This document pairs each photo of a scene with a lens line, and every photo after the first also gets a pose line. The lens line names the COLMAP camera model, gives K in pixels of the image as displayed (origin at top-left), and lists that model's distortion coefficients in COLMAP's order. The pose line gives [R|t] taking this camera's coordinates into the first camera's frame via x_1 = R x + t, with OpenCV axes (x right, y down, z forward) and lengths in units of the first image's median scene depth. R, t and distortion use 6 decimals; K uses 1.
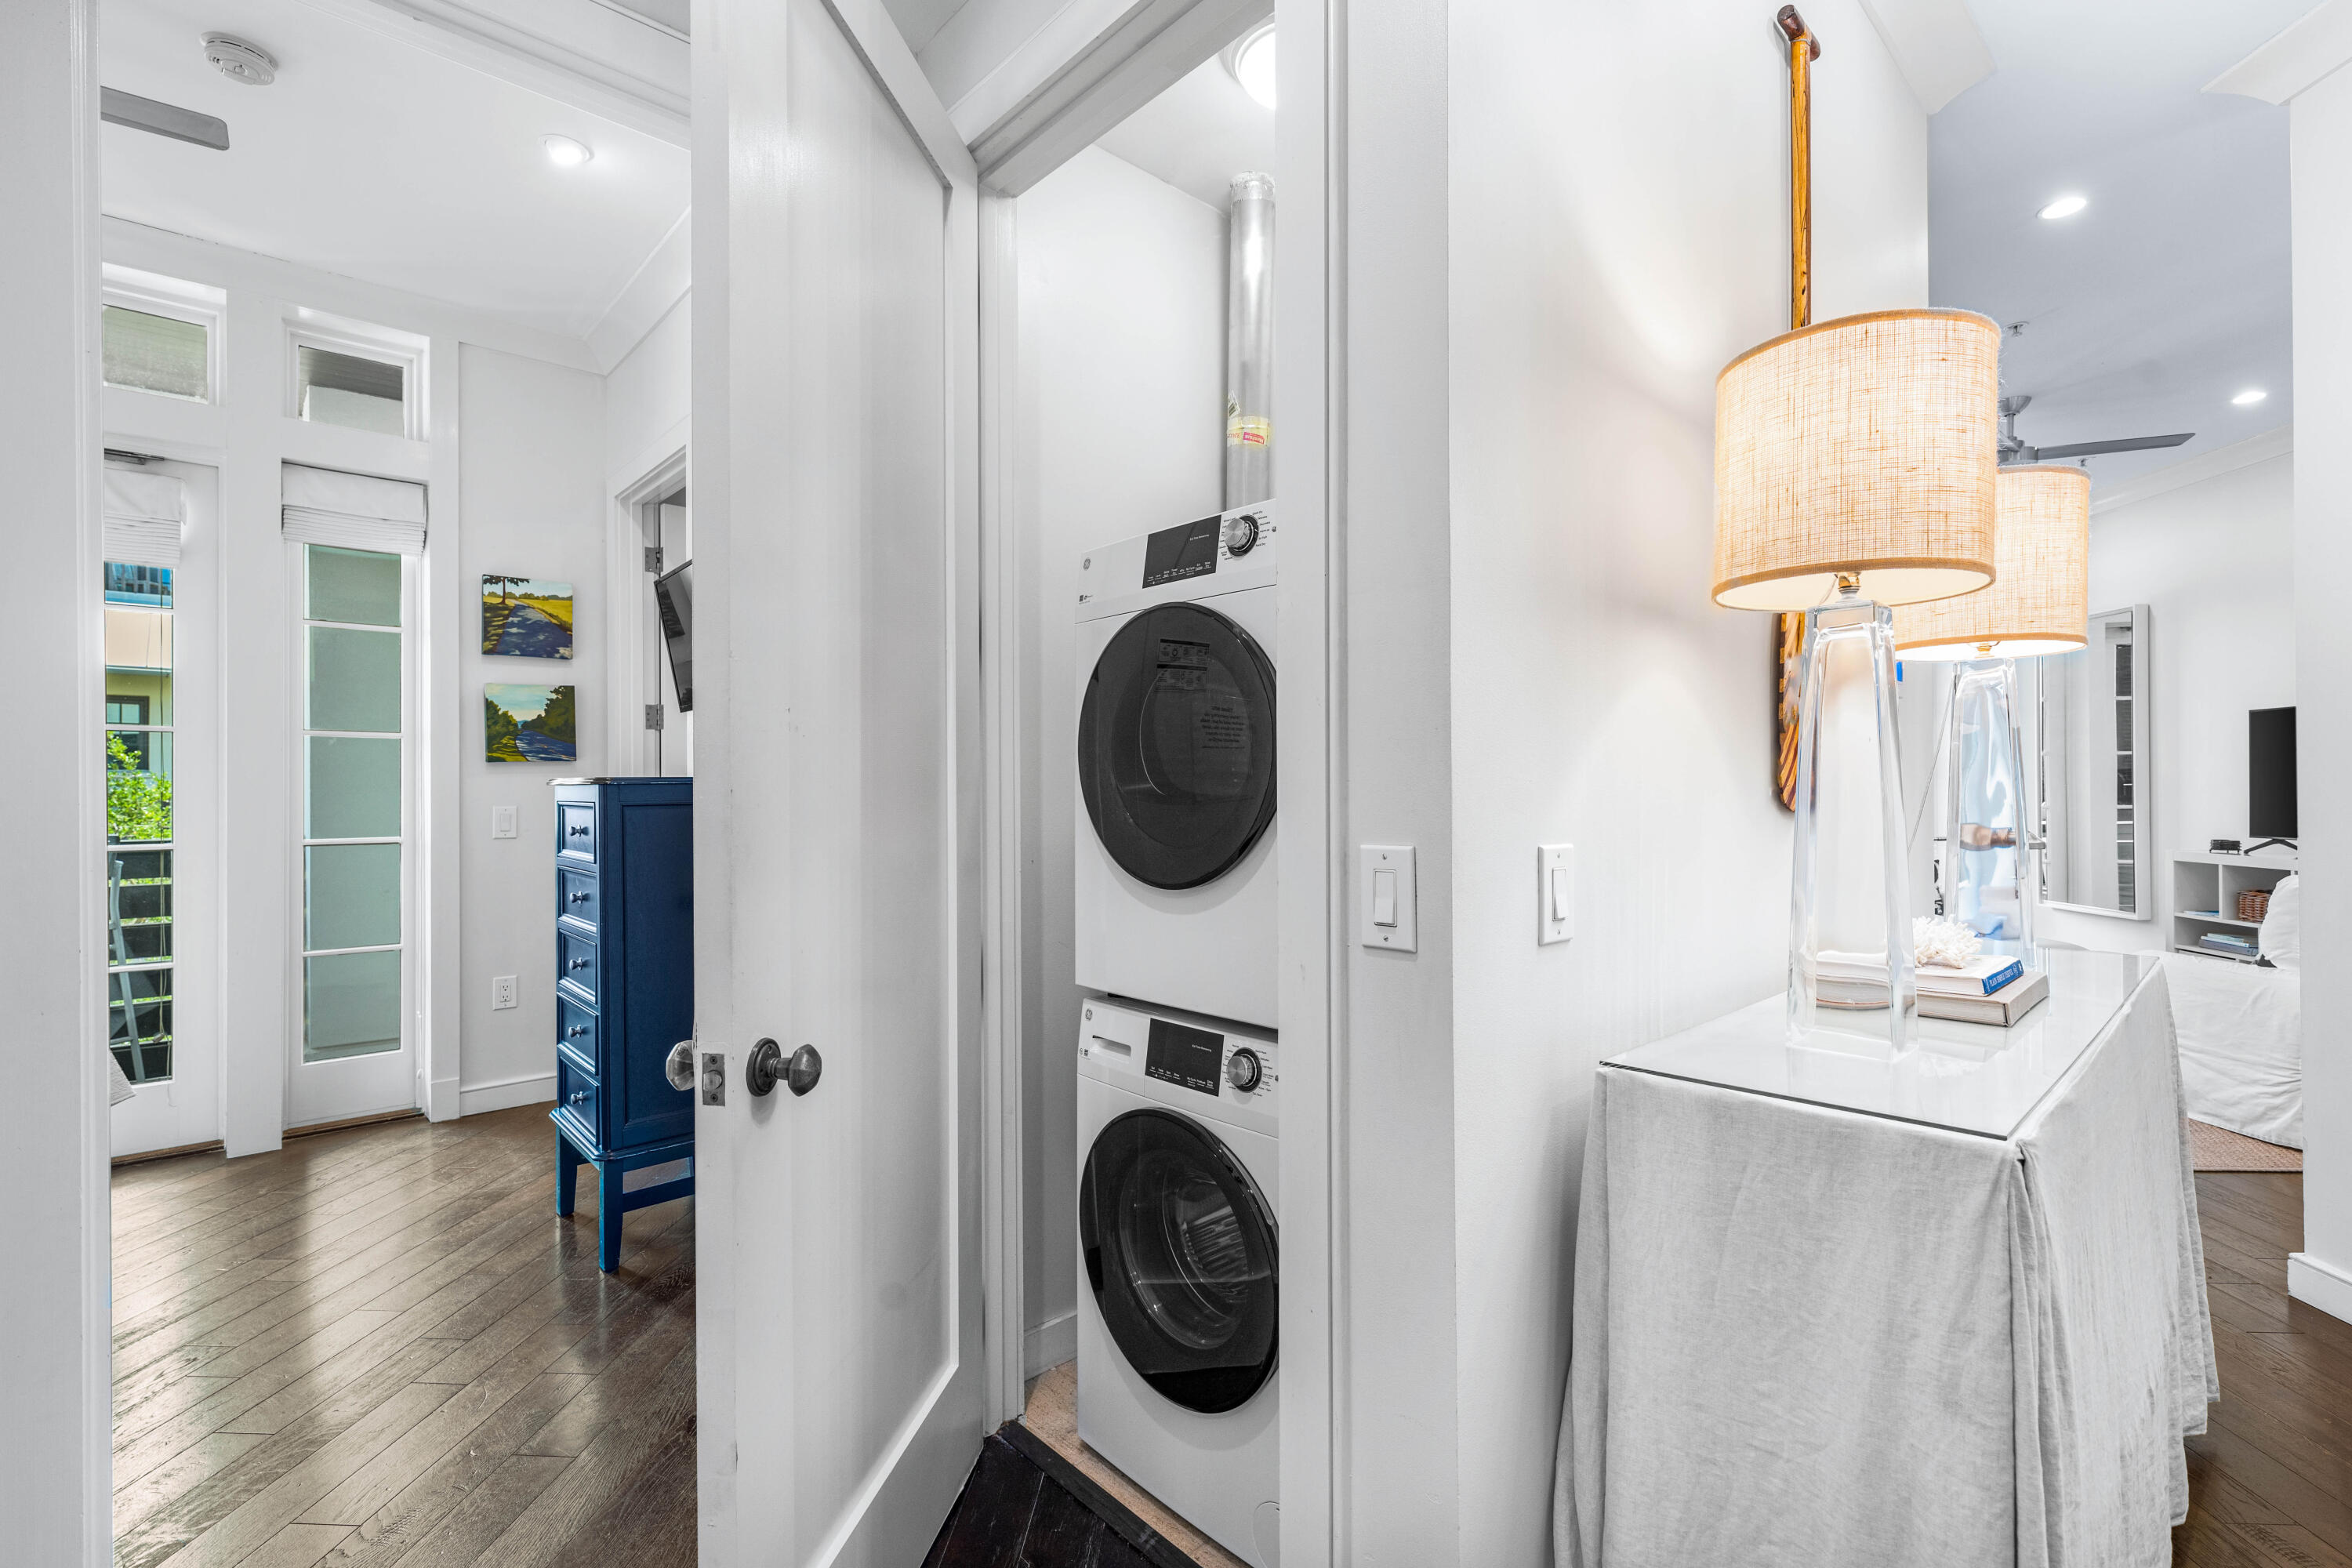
lens RADIAL K [[1046.4, 0, 1161.3], [0, 1046.4, 786.4], [0, 0, 1]] dist [-0.000866, -0.001021]
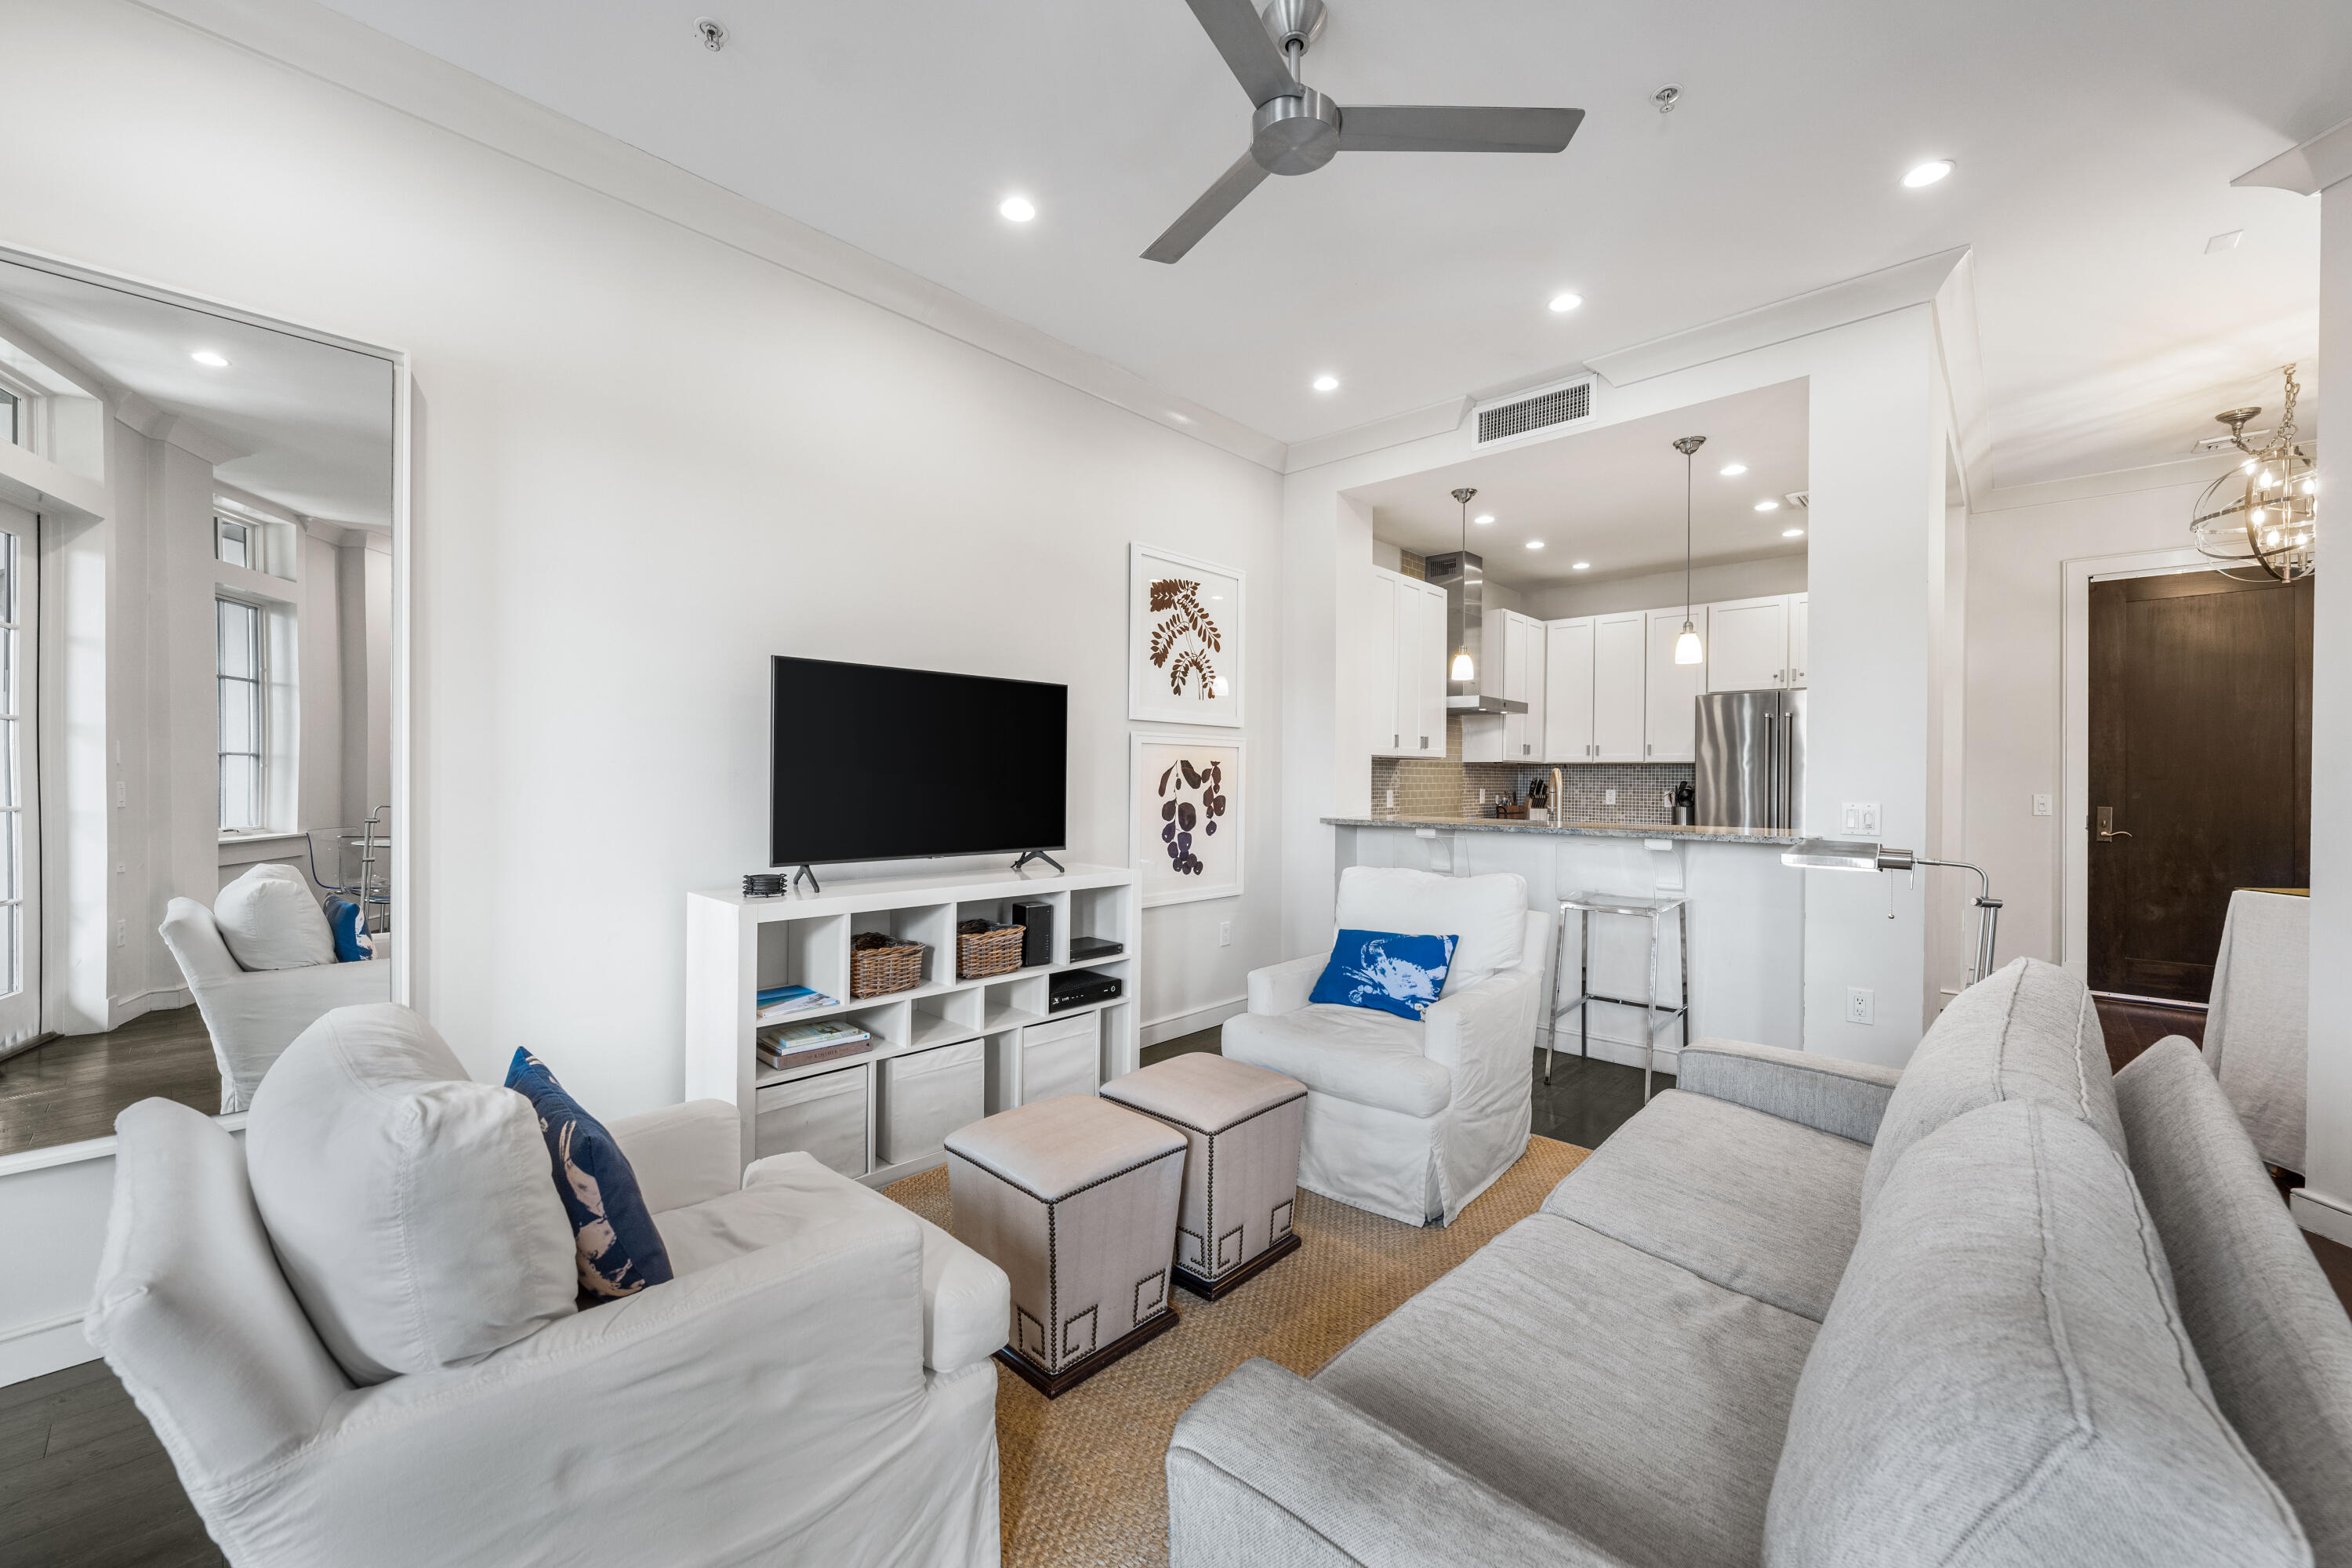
lens RADIAL K [[899.2, 0, 1195.9], [0, 899.2, 782.8], [0, 0, 1]] dist [-0.001717, -0.000855]
pose [[-0.774119, 0.000304, 0.633040, 0.835909], [-0.001314, 0.999997, -0.002087, 0.001762], [-0.633039, -0.002448, -0.774116, 1.972587]]
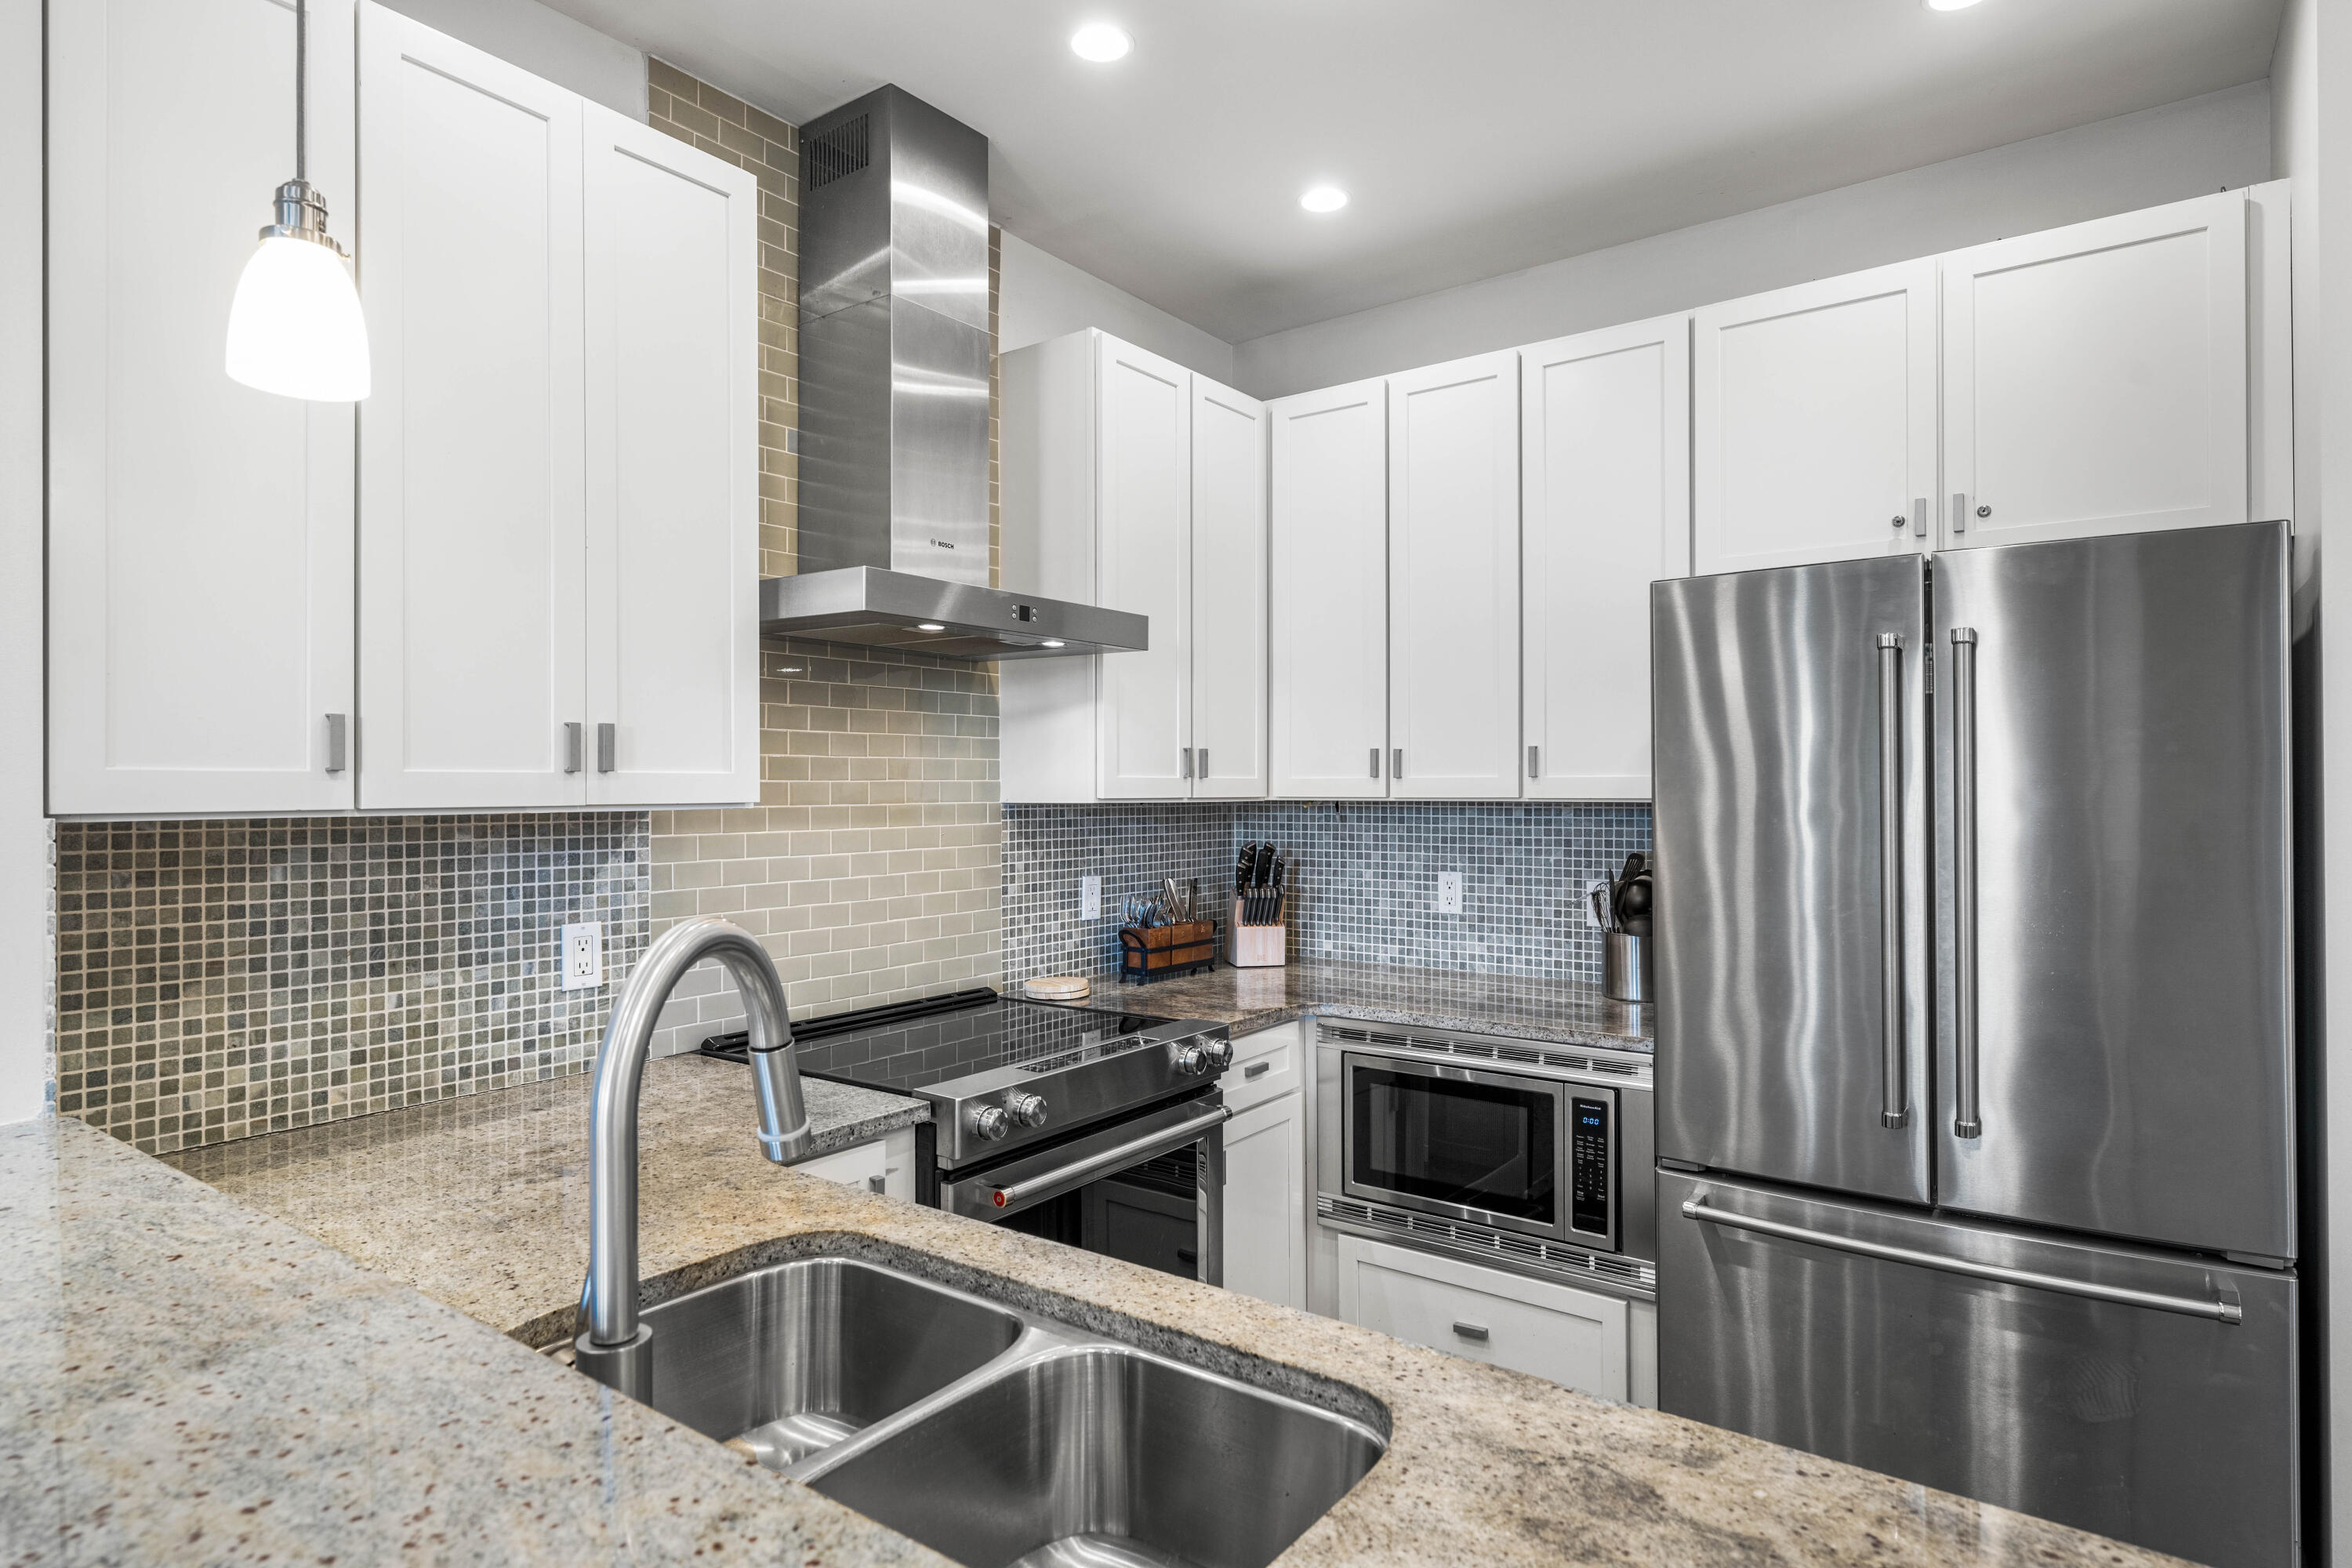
lens RADIAL K [[1281.0, 0, 1198.1], [0, 1281.0, 785.9], [0, 0, 1]] dist [0.003014, -0.000282]
pose [[-0.843152, 0.014181, 0.537488, 1.012097], [0.010365, 0.999895, -0.010121, -0.050237], [-0.537575, -0.002963, -0.843211, 0.775978]]
